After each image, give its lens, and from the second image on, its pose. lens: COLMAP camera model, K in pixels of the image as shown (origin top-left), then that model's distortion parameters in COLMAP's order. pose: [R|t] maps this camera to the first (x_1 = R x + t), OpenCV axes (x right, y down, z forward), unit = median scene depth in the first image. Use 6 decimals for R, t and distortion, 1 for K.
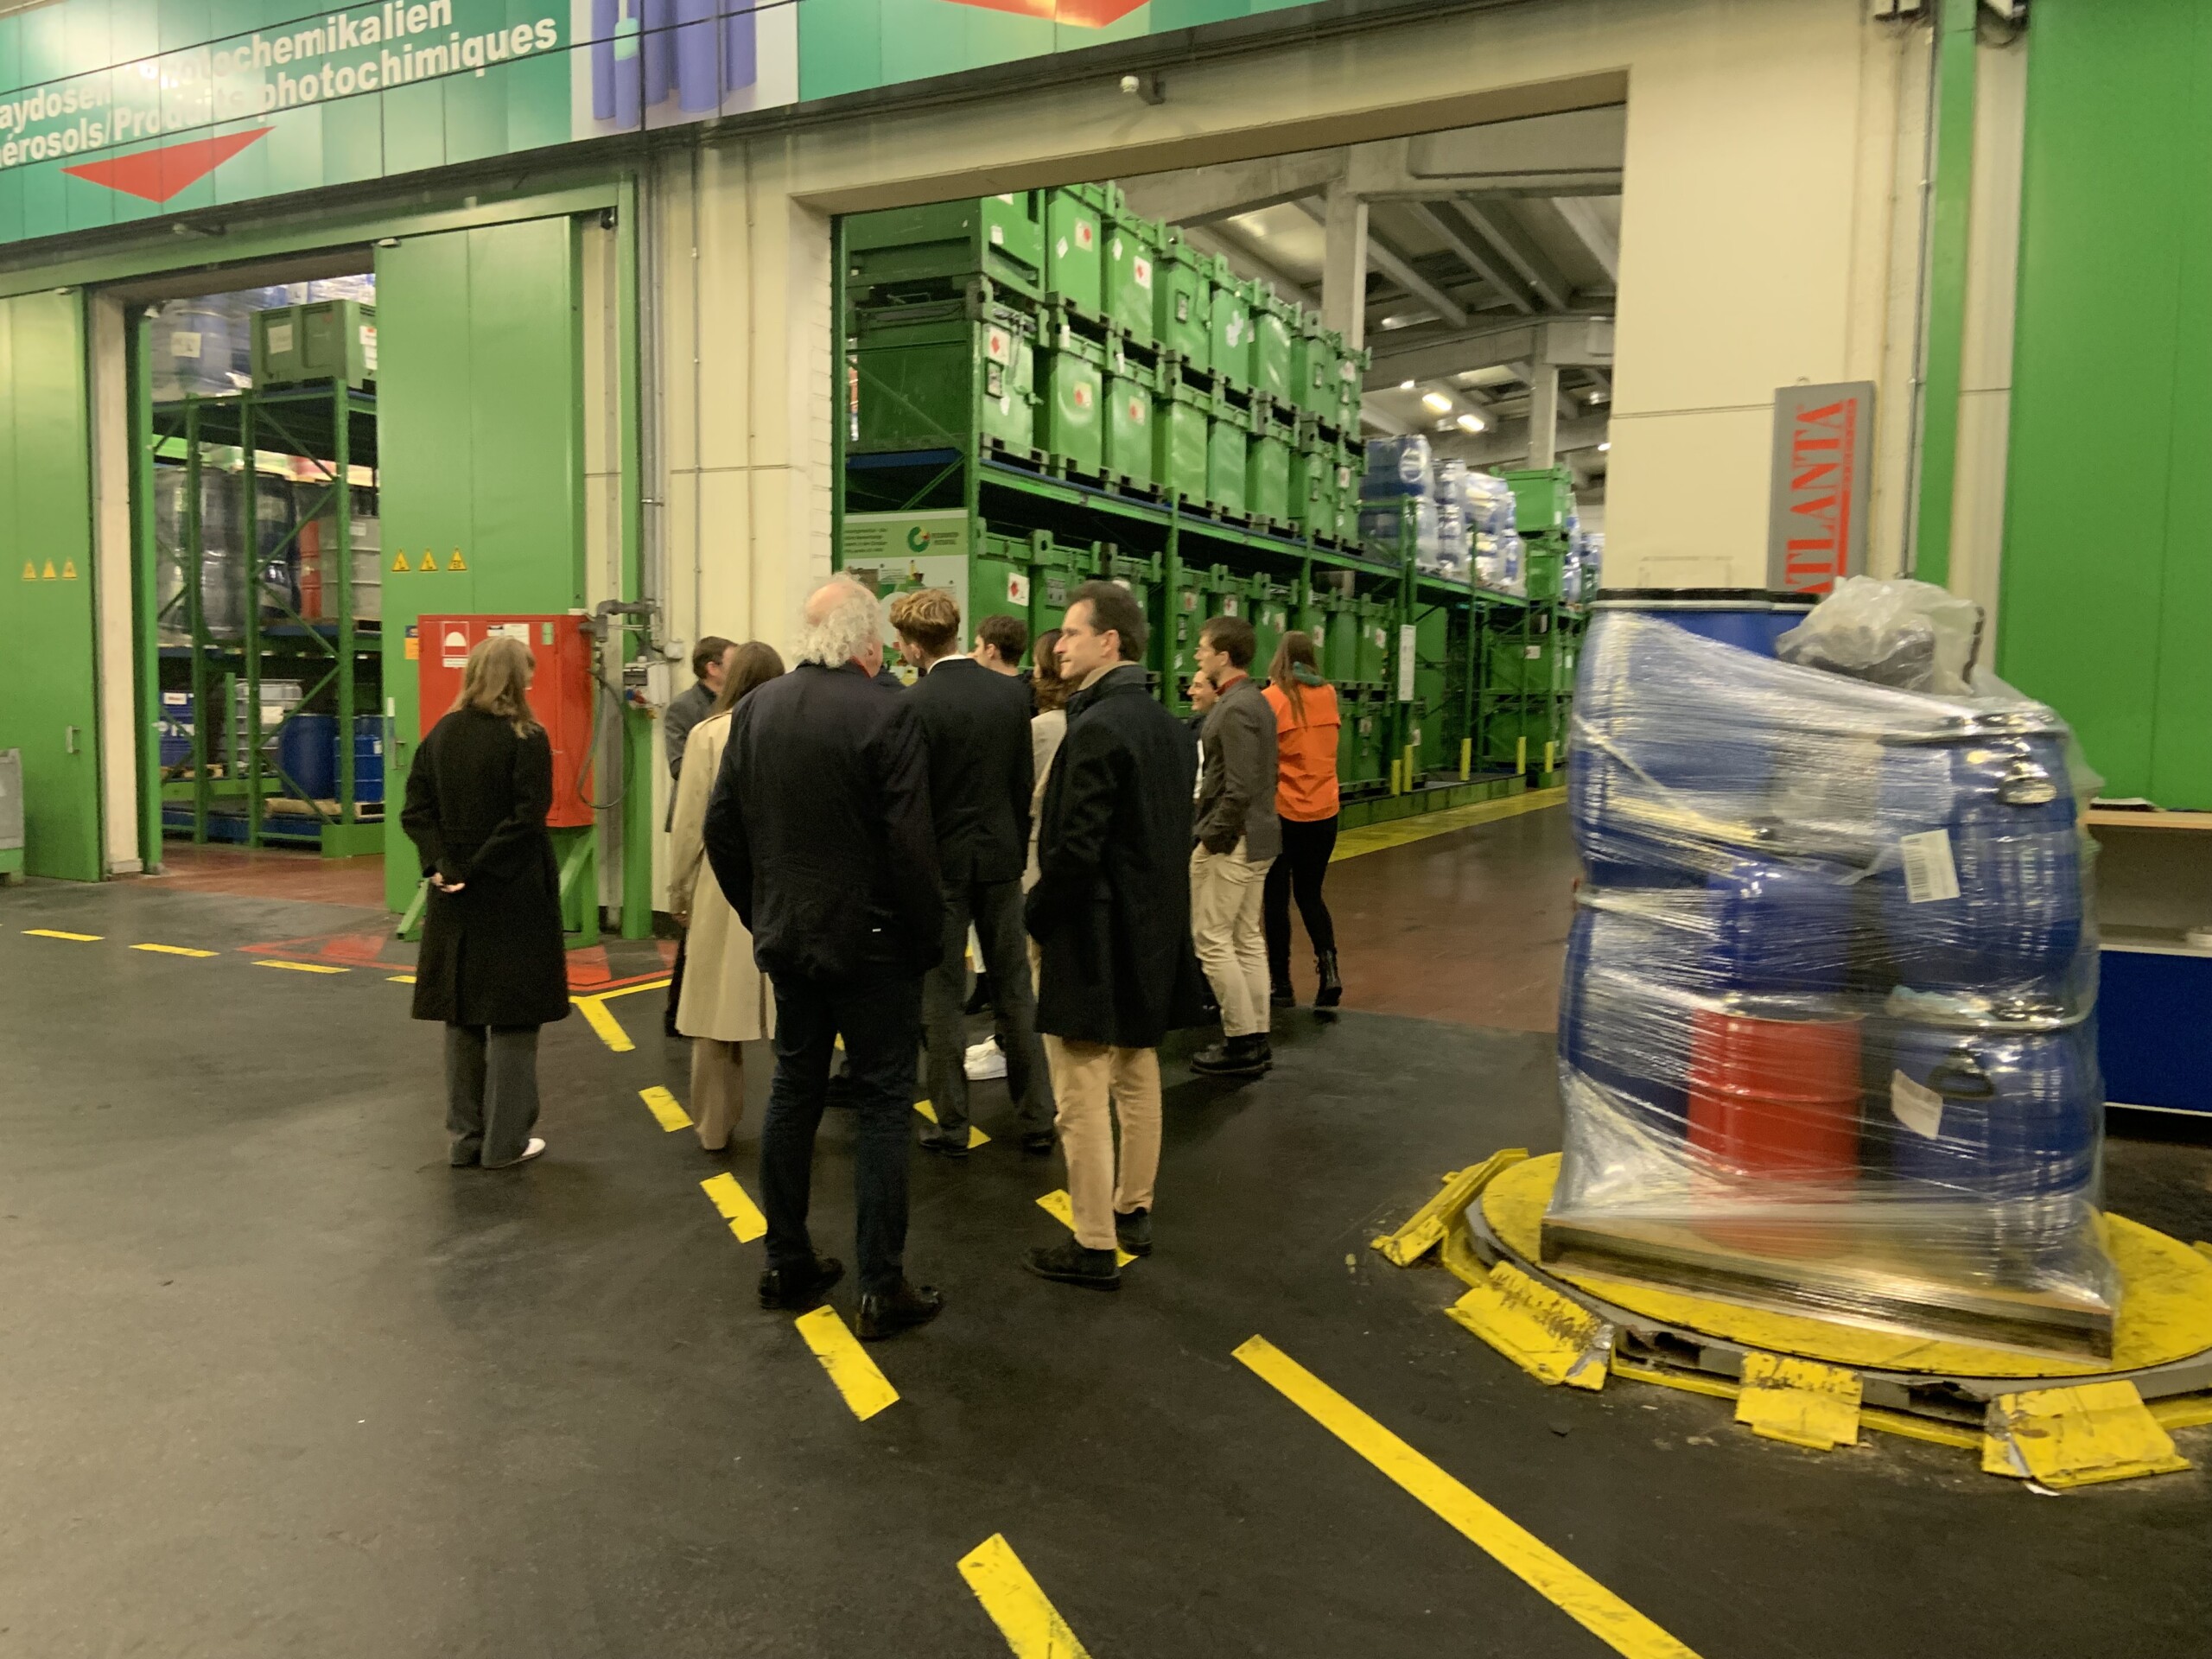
lens RADIAL K [[1654.8, 0, 1088.1], [0, 1654.8, 811.0], [0, 0, 1]] dist [0.122743, -0.157367]
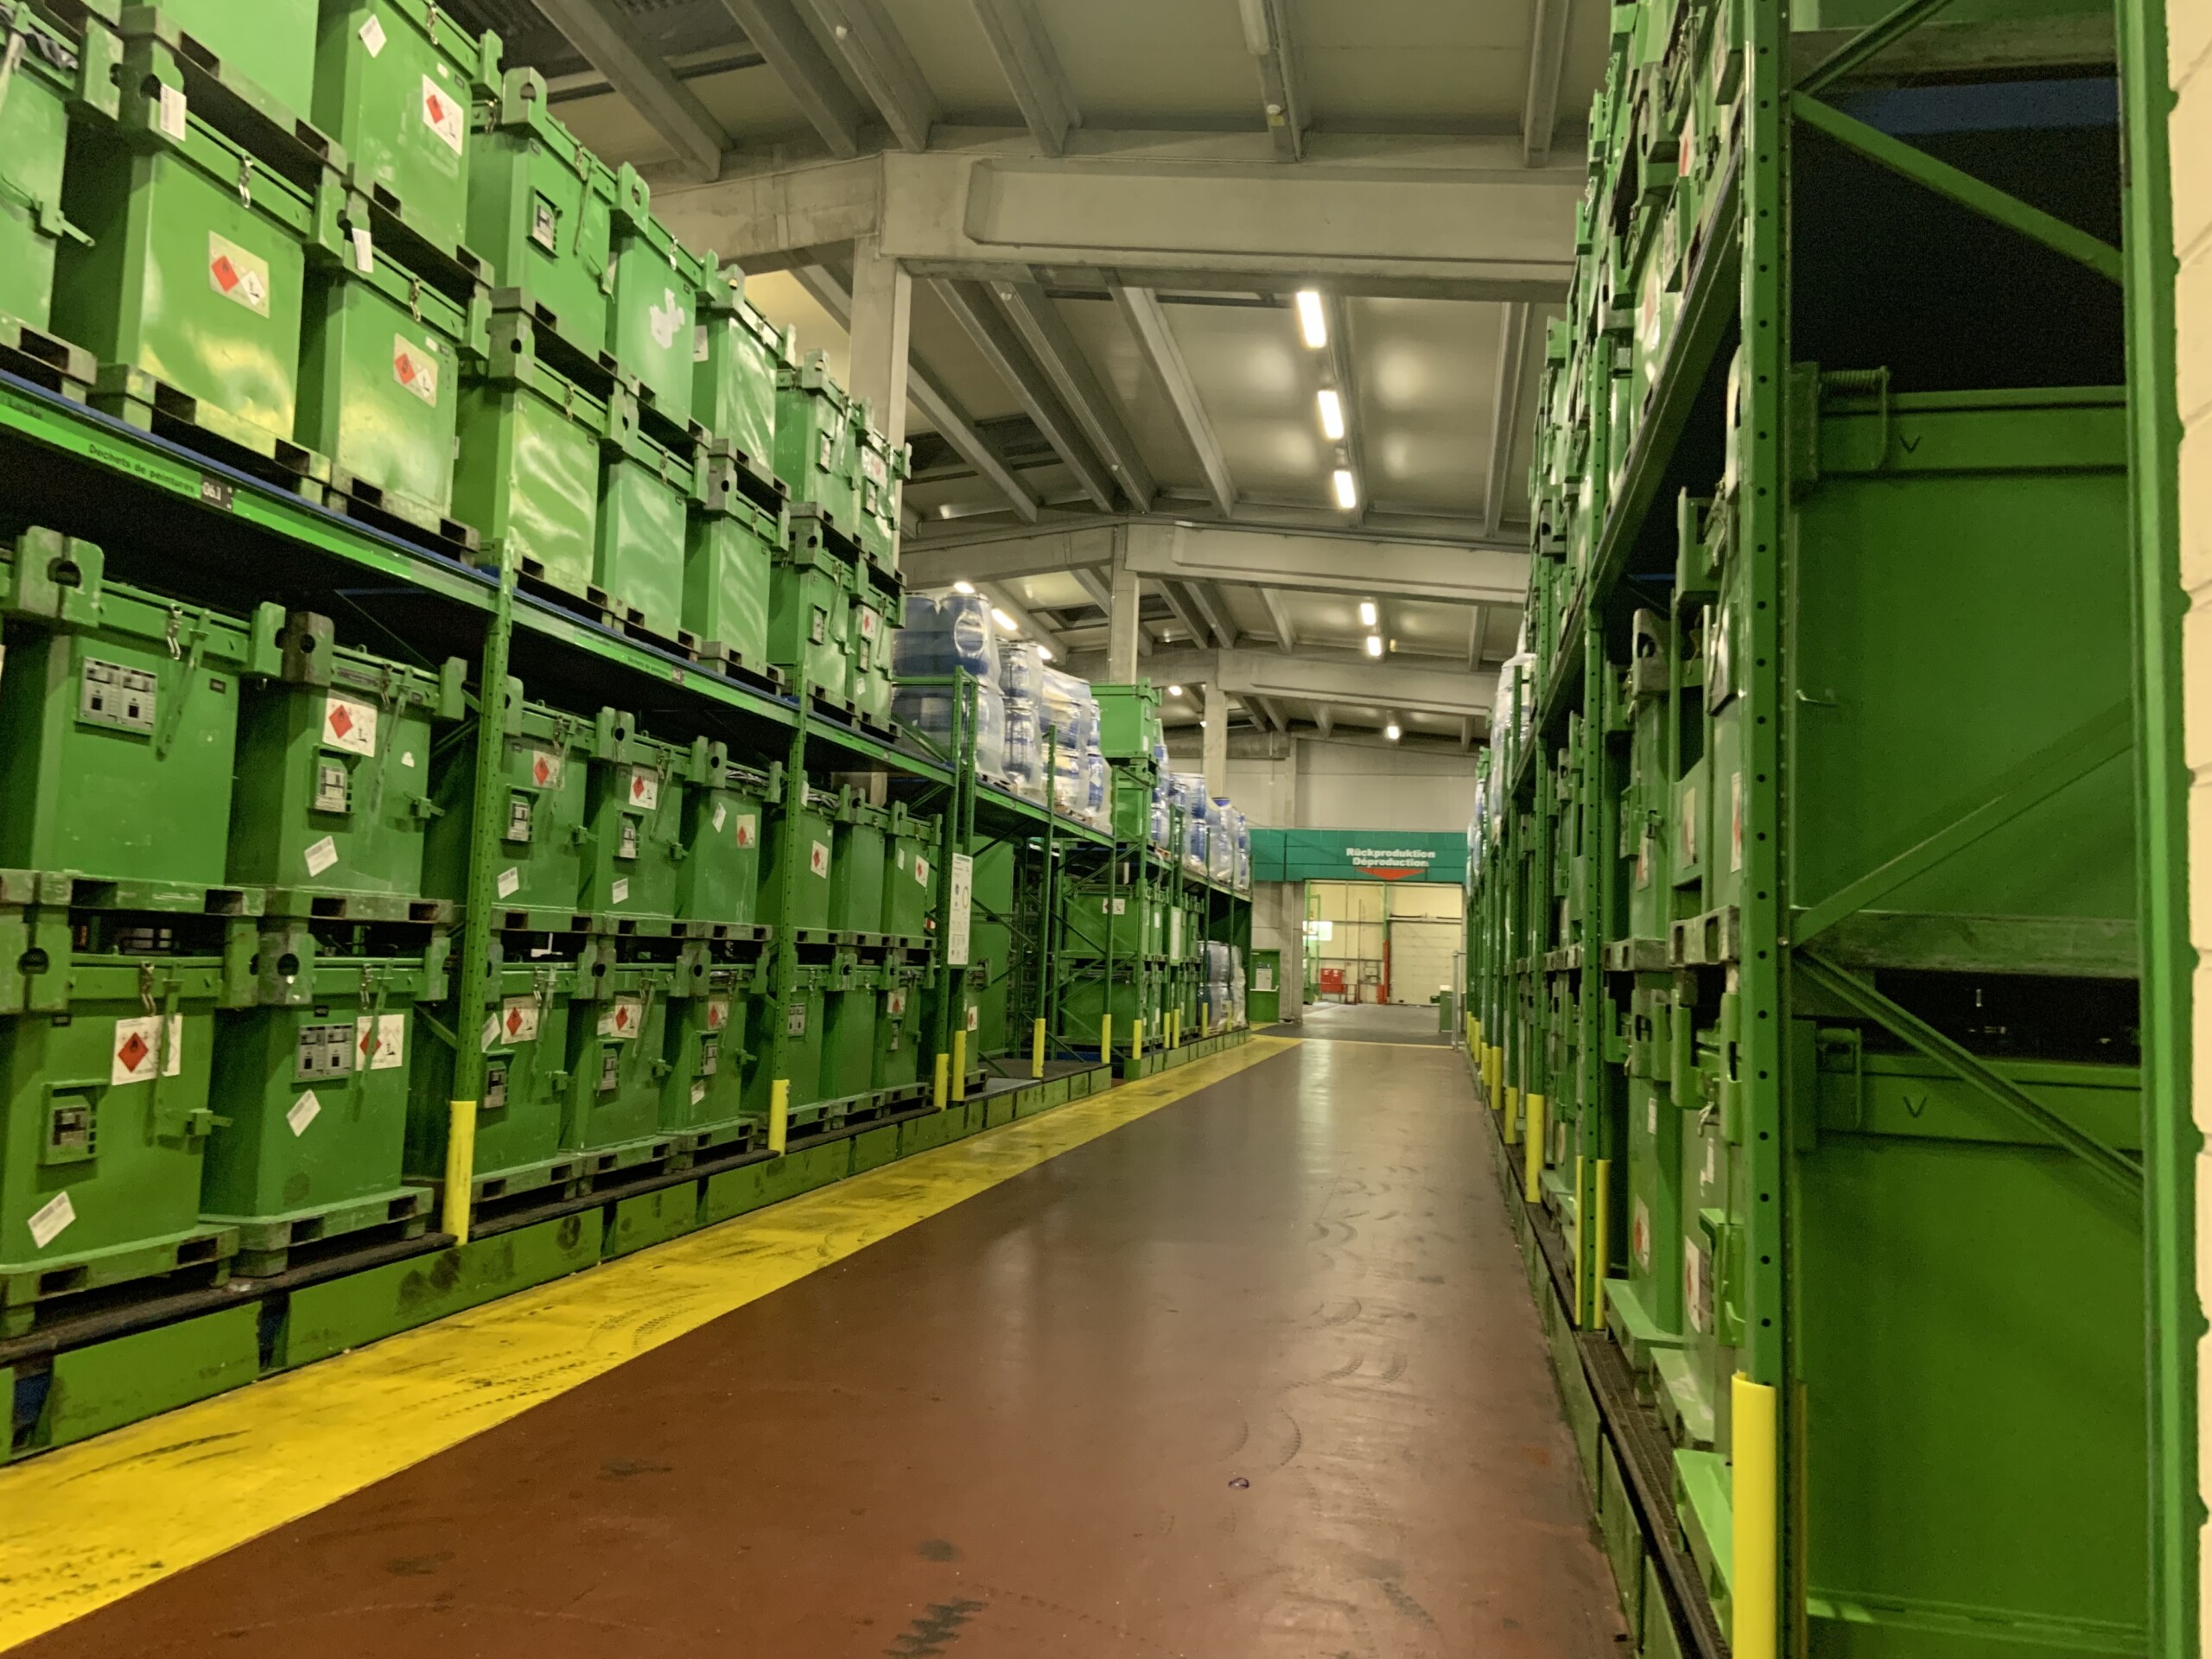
lens RADIAL K [[1654.8, 0, 1088.1], [0, 1654.8, 811.0], [0, 0, 1]] dist [0.122743, -0.157367]
pose [[0.965940, 0.044131, 0.254974, 0.066352], [-0.004293, 0.987948, -0.154729, -0.023752], [-0.258729, 0.148365, 0.954488, 0.327720]]
